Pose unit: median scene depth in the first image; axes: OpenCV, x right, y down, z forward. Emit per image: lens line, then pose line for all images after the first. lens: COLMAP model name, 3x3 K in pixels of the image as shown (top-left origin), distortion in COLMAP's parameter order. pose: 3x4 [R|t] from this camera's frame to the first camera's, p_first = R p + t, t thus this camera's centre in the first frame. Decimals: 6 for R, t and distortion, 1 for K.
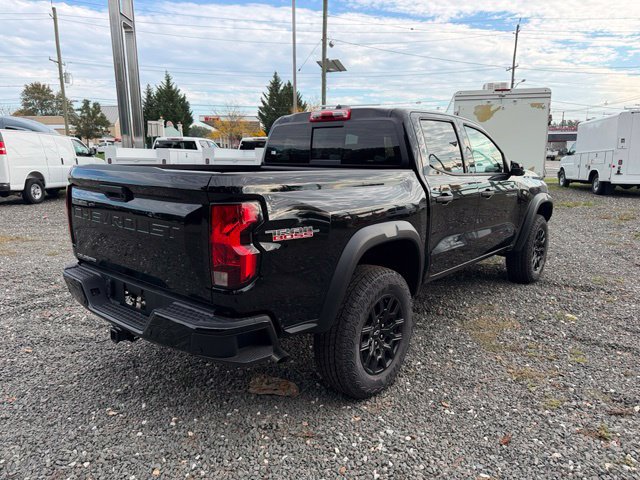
lens RADIAL K [[459.1, 0, 317.5], [0, 459.1, 244.6], [0, 0, 1]] dist [0.010087, -0.015689]
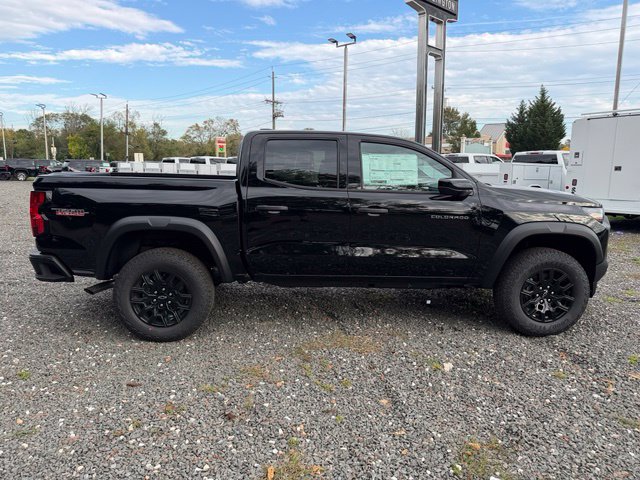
lens RADIAL K [[459.1, 0, 319.4], [0, 459.1, 223.3], [0, 0, 1]] dist [0.010087, -0.015689]
pose [[0.686293, 0.092212, -0.721456, 1.013154], [-0.147454, 0.988972, -0.013863, -0.053607], [0.712222, 0.115896, 0.692321, 0.259353]]
